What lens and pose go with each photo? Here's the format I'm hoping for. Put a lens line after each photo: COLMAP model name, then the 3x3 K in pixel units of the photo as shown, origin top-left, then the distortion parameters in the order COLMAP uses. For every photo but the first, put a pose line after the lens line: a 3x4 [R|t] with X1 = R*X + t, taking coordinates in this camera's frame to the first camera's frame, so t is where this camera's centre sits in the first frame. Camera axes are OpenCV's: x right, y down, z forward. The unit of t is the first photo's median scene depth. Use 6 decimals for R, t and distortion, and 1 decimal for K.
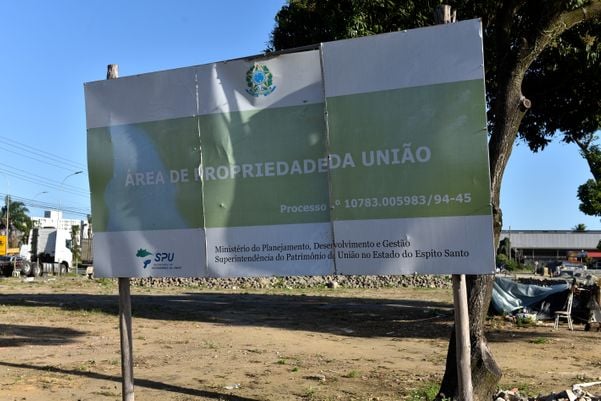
lens RADIAL K [[790.5, 0, 302.8], [0, 790.5, 199.2], [0, 0, 1]] dist [-0.000019, 0.000000]
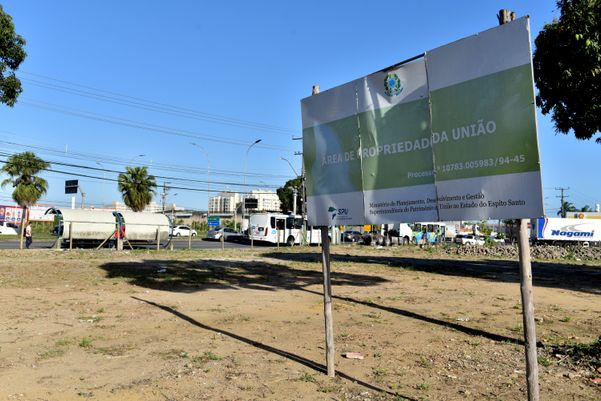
lens RADIAL K [[581.6, 0, 303.6], [0, 581.6, 202.6], [0, 0, 1]] dist [-0.019834, 0.000000]
pose [[0.876858, -0.011009, -0.480624, 0.181035], [0.017961, 0.999790, 0.009868, 0.028153], [0.480415, -0.017285, 0.876871, 0.006025]]
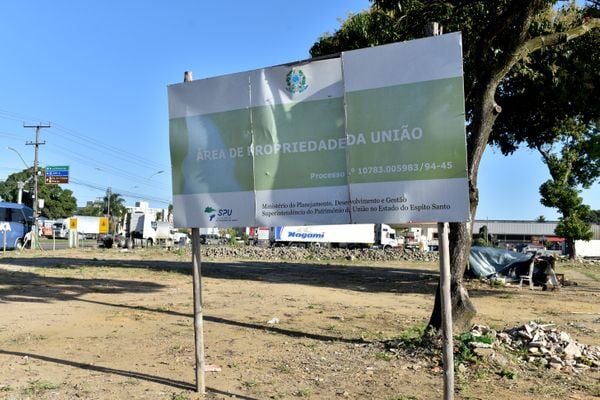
lens RADIAL K [[601.2, 0, 302.9], [0, 601.2, 204.1], [0, 0, 1]] dist [-0.029053, 0.000000]
pose [[0.999002, 0.010471, -0.043414, 0.002144], [-0.009907, 0.999864, 0.013185, 0.027855], [0.043546, -0.012741, 0.998970, -0.016530]]
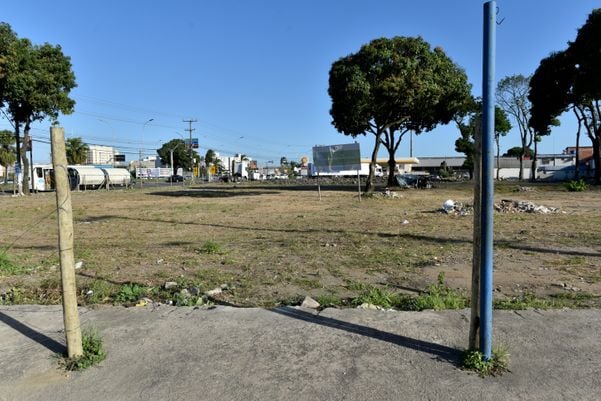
lens RADIAL K [[500.5, 0, 300.3], [0, 500.5, 201.3], [0, 0, 1]] dist [-0.012358, -0.025622]
pose [[0.996134, -0.017758, -0.086029, 0.013264], [0.028383, 0.991889, 0.123896, -0.155395], [0.083131, -0.125859, 0.988559, -2.625136]]
